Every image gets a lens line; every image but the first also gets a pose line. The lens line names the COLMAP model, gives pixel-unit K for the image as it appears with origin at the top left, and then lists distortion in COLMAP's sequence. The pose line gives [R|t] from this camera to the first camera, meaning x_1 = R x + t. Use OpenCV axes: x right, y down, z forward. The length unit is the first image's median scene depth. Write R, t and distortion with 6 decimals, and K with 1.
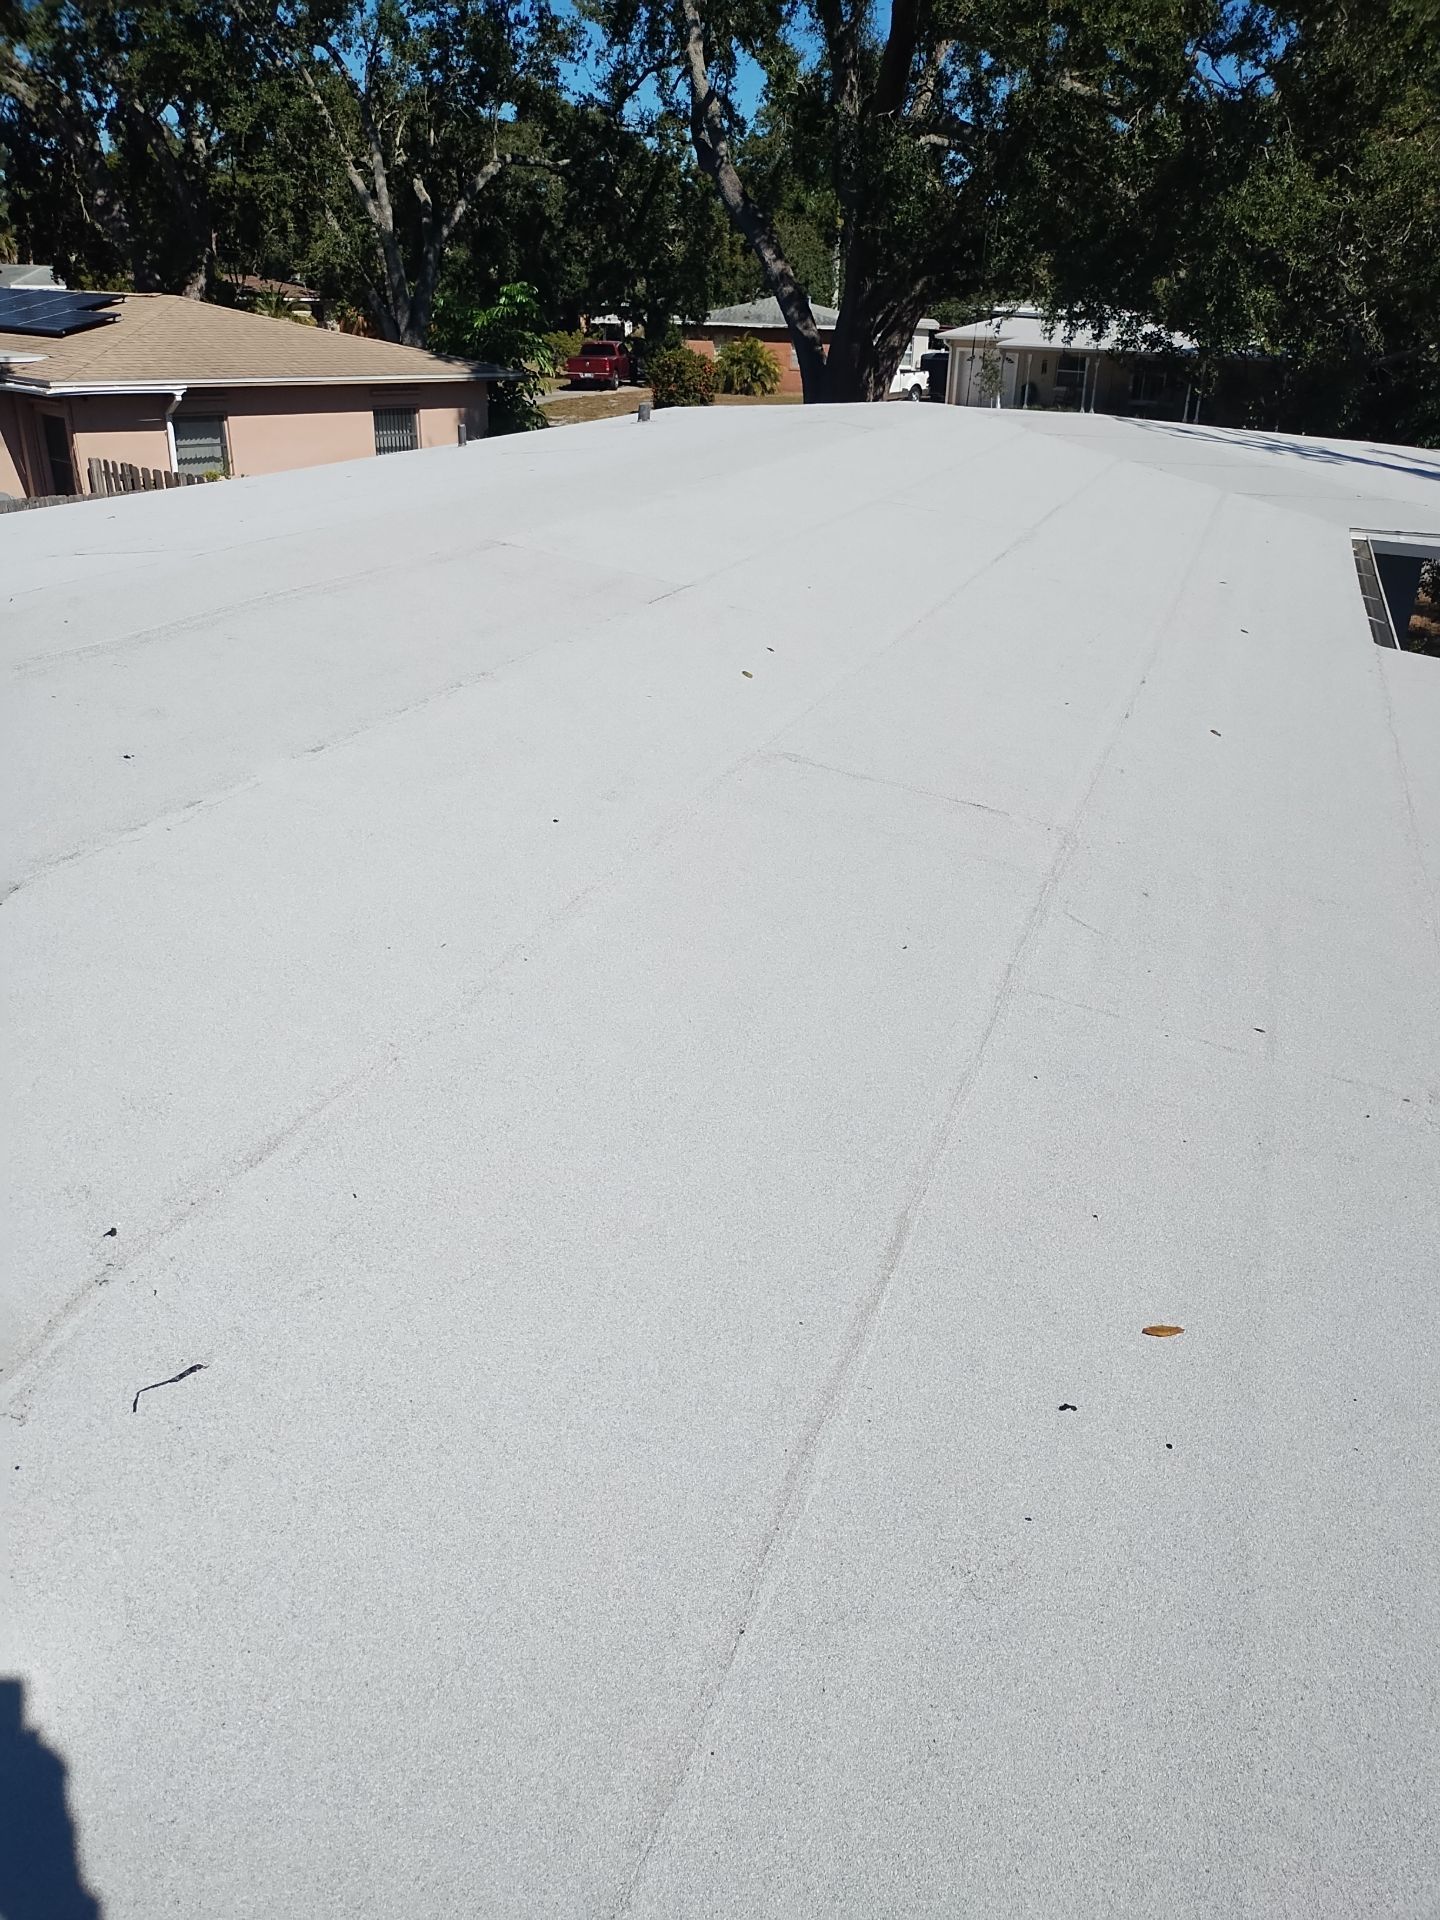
lens RADIAL K [[1449.1, 0, 720.7], [0, 1449.1, 947.1], [0, 0, 1]] dist [0.045020, -0.055495]
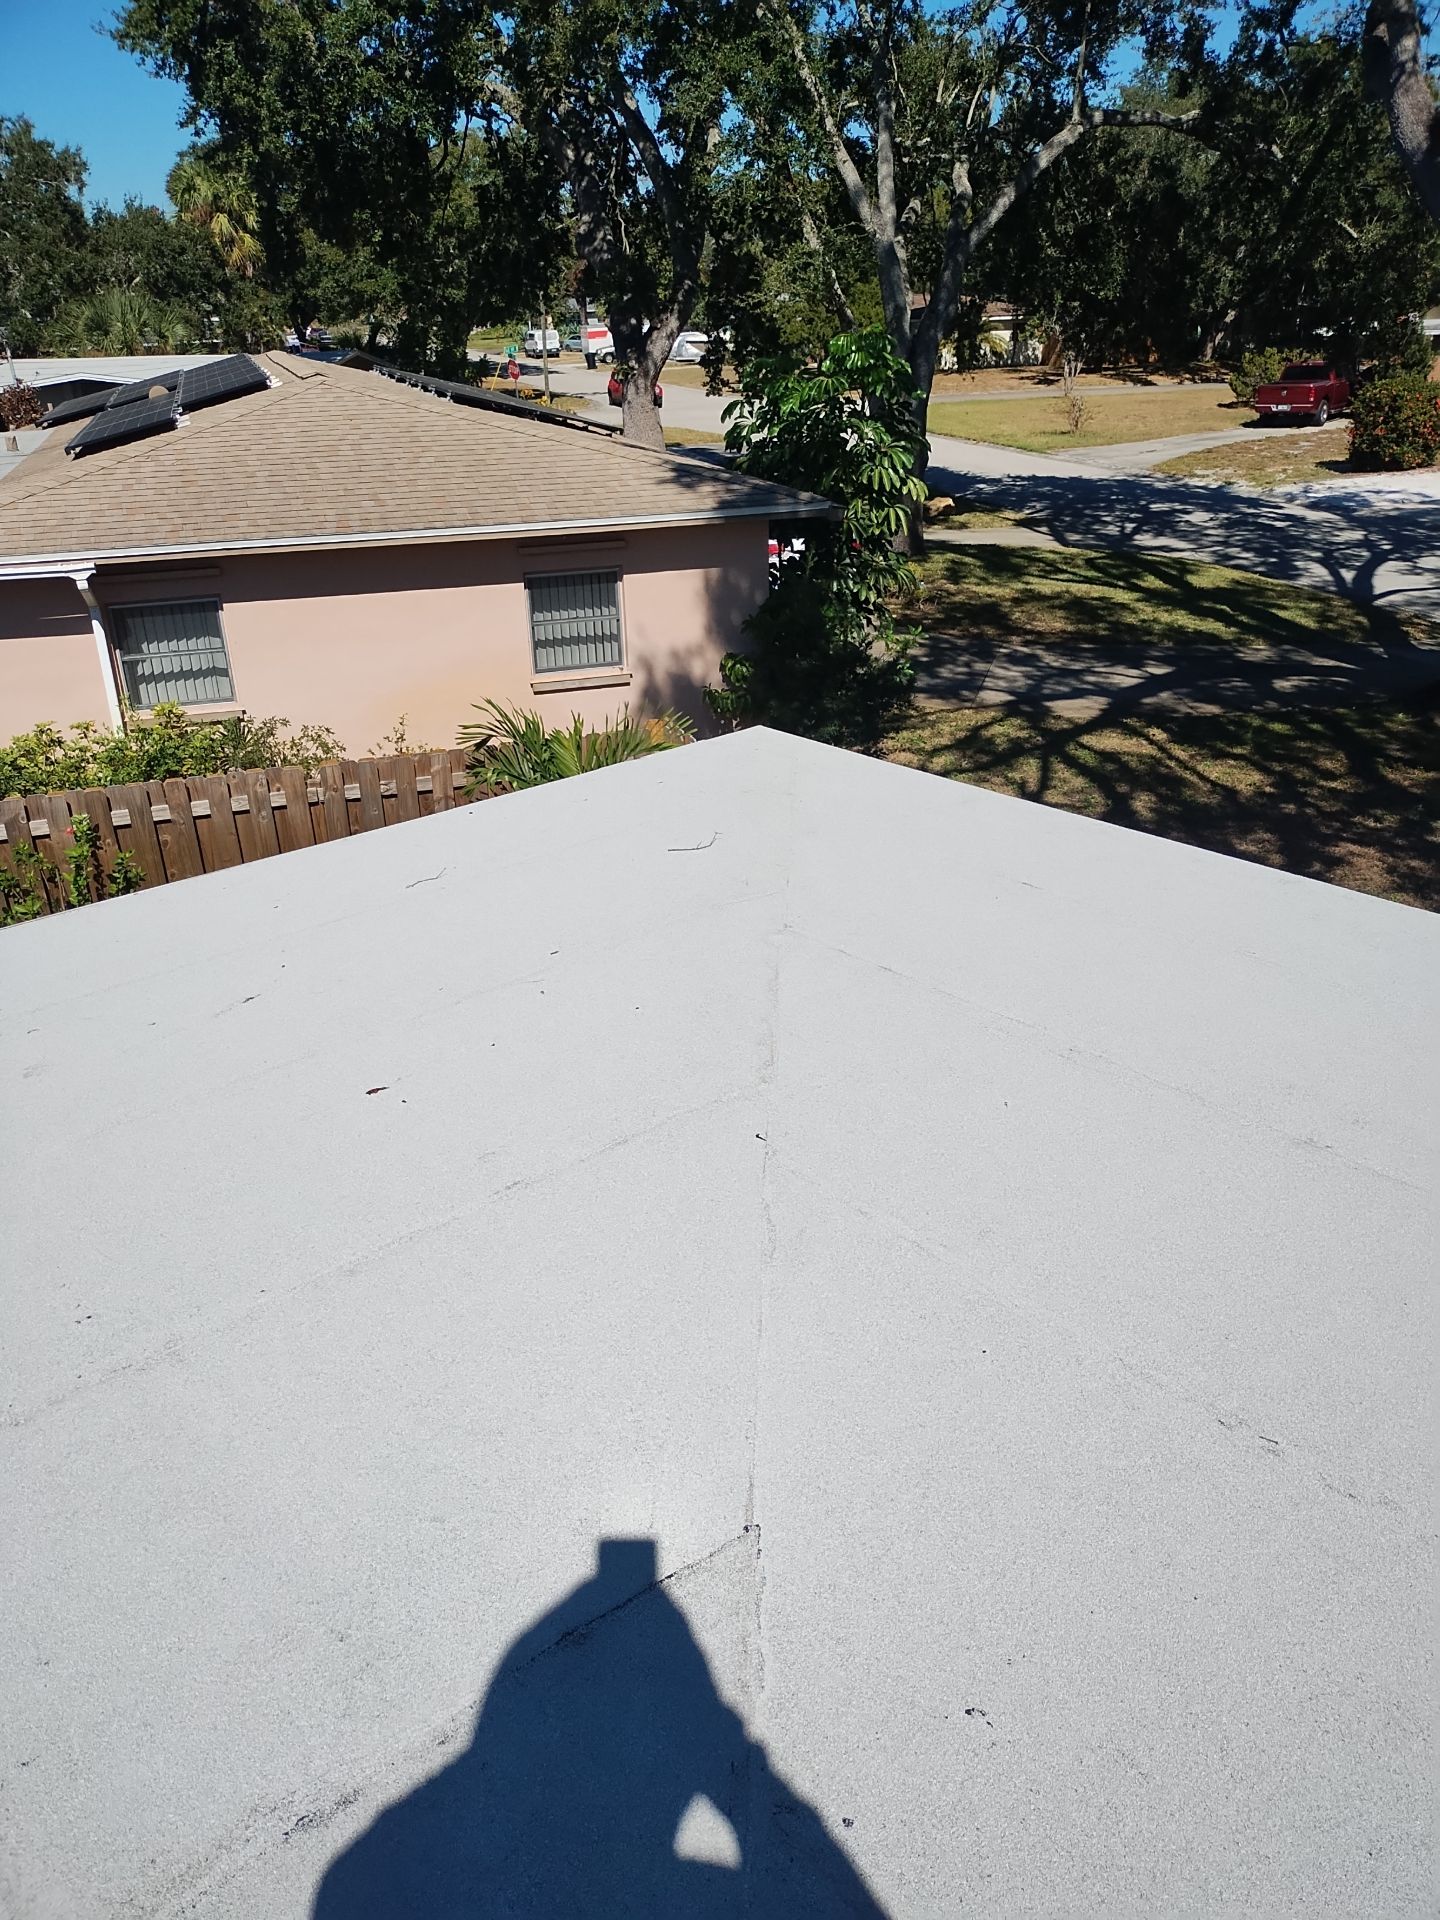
lens RADIAL K [[1427.0, 0, 720.0], [0, 1427.0, 960.0], [0, 0, 1]] dist [0.047480, -0.055600]
pose [[0.878399, 0.156843, -0.451458, 0.060057], [-0.152796, 0.987202, 0.045674, -0.166743], [0.452844, 0.028861, 0.891123, 0.352666]]
